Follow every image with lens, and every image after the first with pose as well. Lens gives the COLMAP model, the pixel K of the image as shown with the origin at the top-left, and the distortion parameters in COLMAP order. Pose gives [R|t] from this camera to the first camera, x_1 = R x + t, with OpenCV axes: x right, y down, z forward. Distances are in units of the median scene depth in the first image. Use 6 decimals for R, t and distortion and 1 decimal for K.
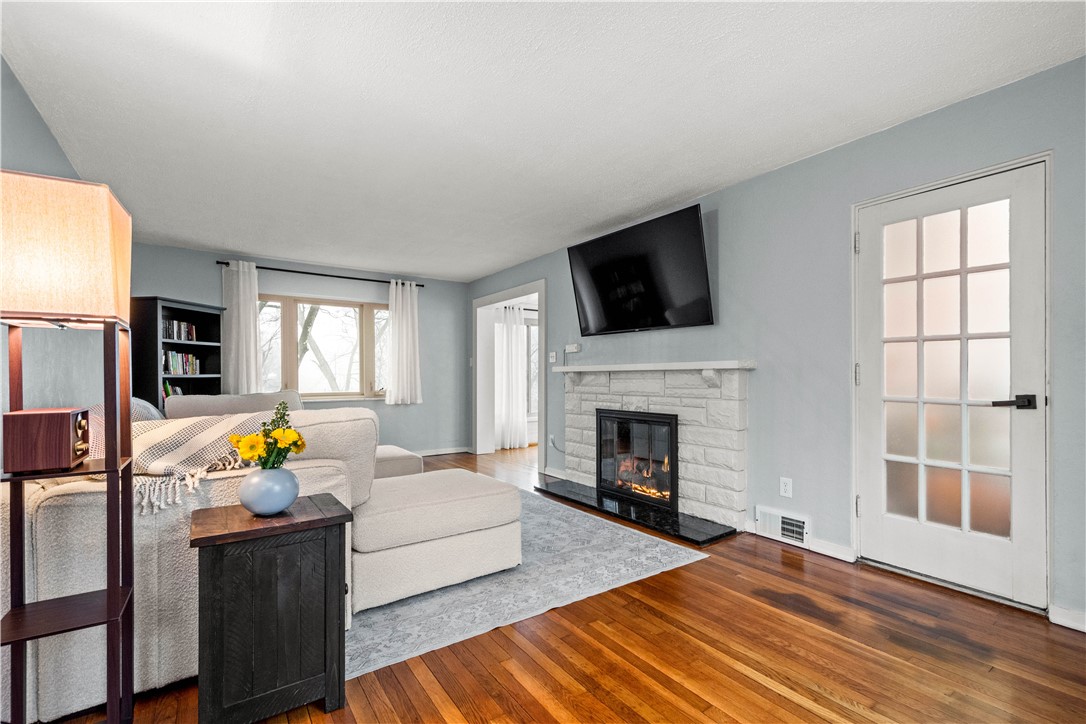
lens RADIAL K [[484.7, 0, 541.8], [0, 484.7, 378.7], [0, 0, 1]] dist [-0.000369, -0.000121]
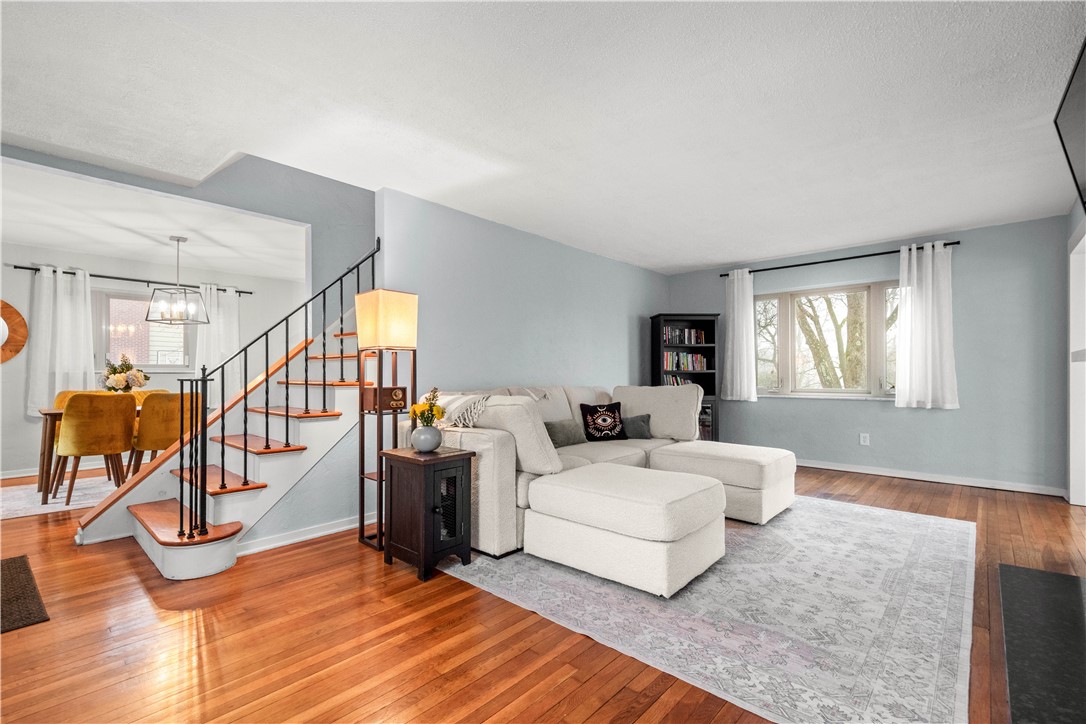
lens RADIAL K [[481.8, 0, 543.0], [0, 481.8, 362.0], [0, 0, 1]] dist [0.004916, 0.000214]
pose [[0.222611, -0.022734, -0.974642, 0.408454], [-0.000281, 0.999727, -0.023383, -0.001160], [0.974907, 0.005479, 0.222544, 0.339942]]
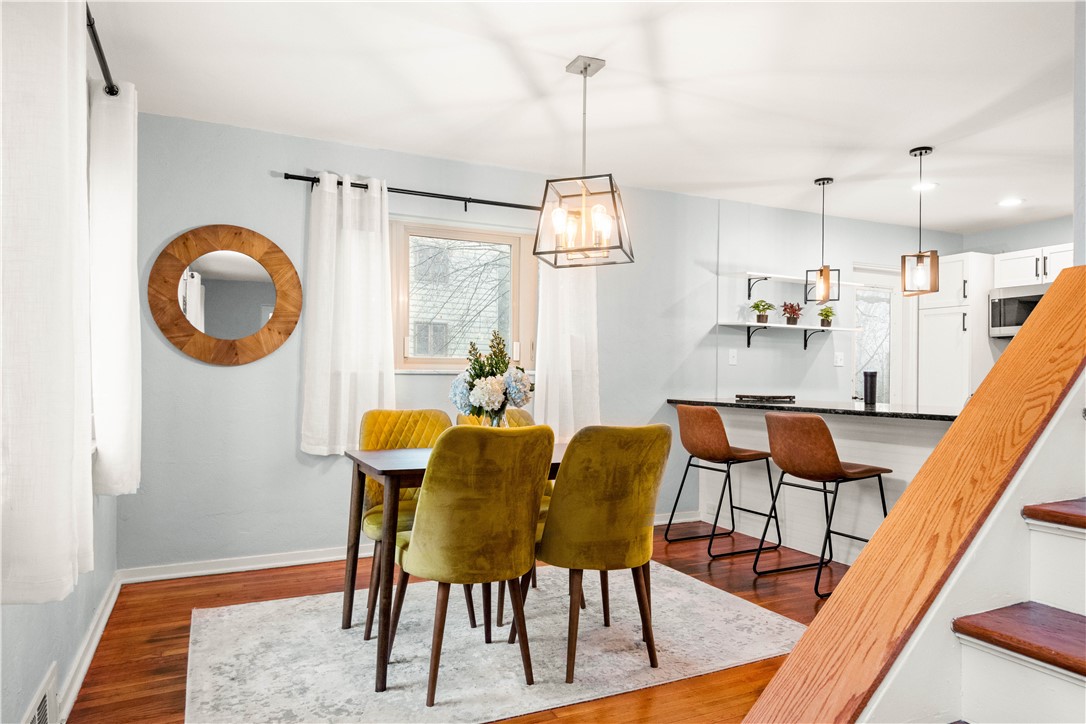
lens RADIAL K [[683.2, 0, 543.0], [0, 683.2, 362.0], [0, 0, 1]] dist [0.038234, -0.001113]
pose [[-0.160665, -0.023766, -0.986723, 0.302689], [-0.011042, 0.999691, -0.022280, -0.000892], [0.986947, 0.007316, -0.160878, 0.249795]]
